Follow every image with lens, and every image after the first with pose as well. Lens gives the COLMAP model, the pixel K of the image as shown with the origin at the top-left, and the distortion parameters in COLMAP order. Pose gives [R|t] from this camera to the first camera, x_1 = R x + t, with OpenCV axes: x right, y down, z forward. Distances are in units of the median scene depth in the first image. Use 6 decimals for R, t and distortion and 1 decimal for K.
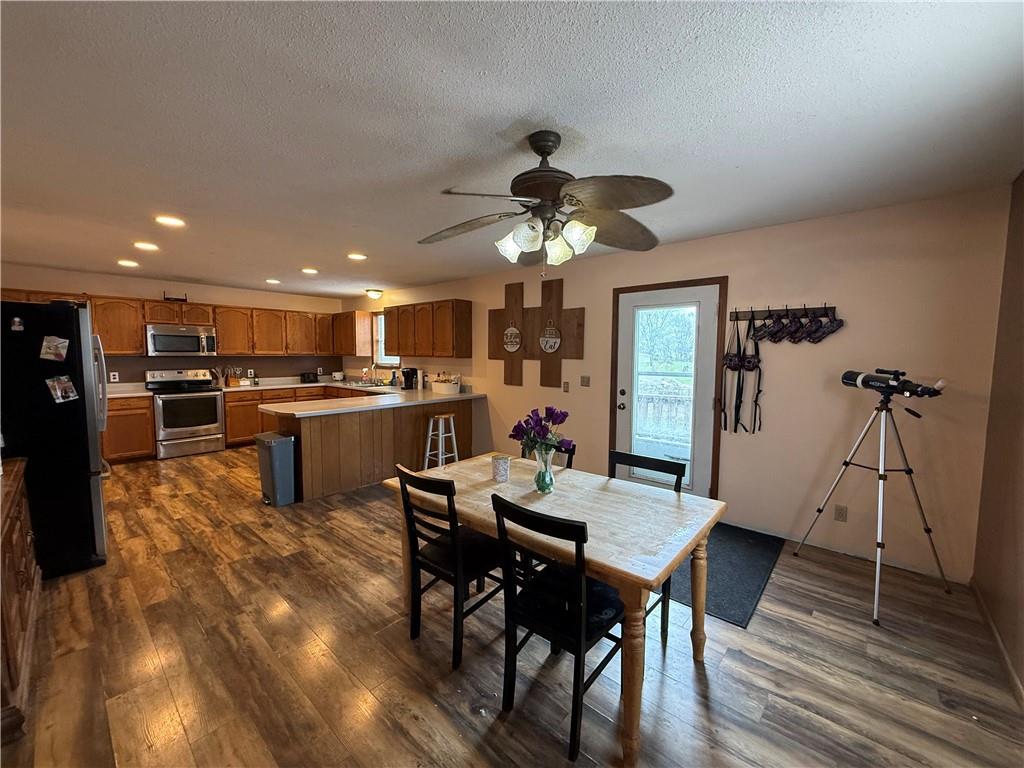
lens RADIAL K [[409.8, 0, 510.6], [0, 409.8, 384.2], [0, 0, 1]] dist [0.000137, 0.000213]
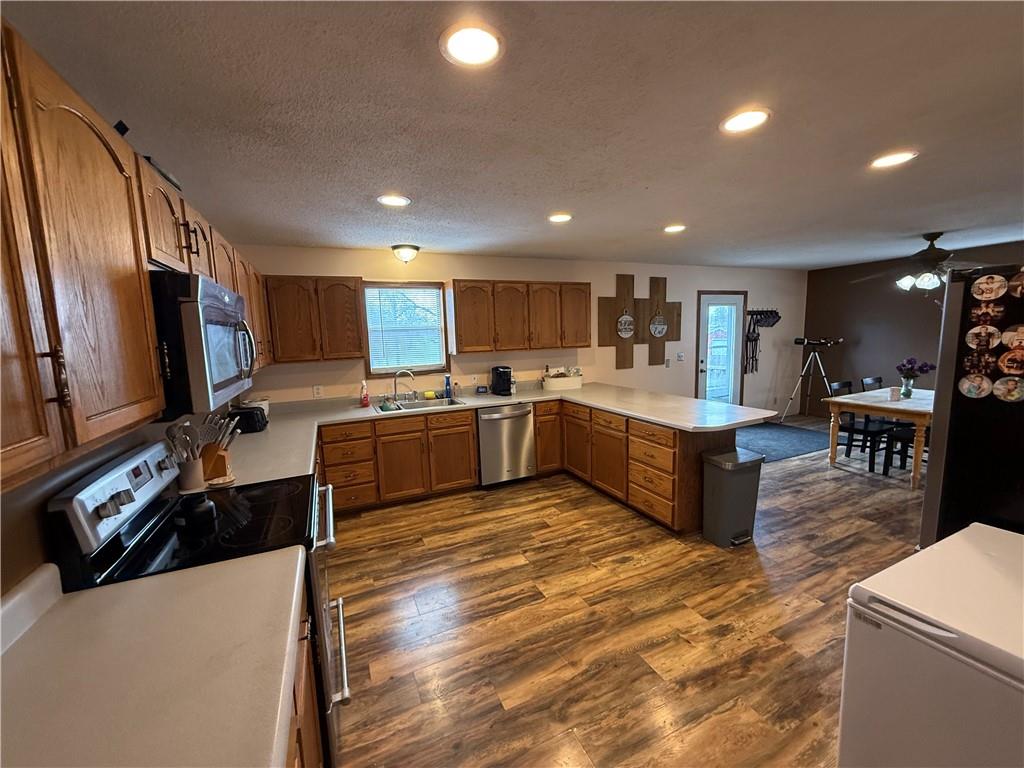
lens RADIAL K [[409.8, 0, 510.6], [0, 409.8, 384.2], [0, 0, 1]] dist [0.000137, 0.000213]
pose [[0.410318, -0.135022, 0.901891, -1.453044], [0.105297, 0.989378, 0.100215, -0.128356], [-0.905843, 0.053847, 0.420177, 1.073663]]
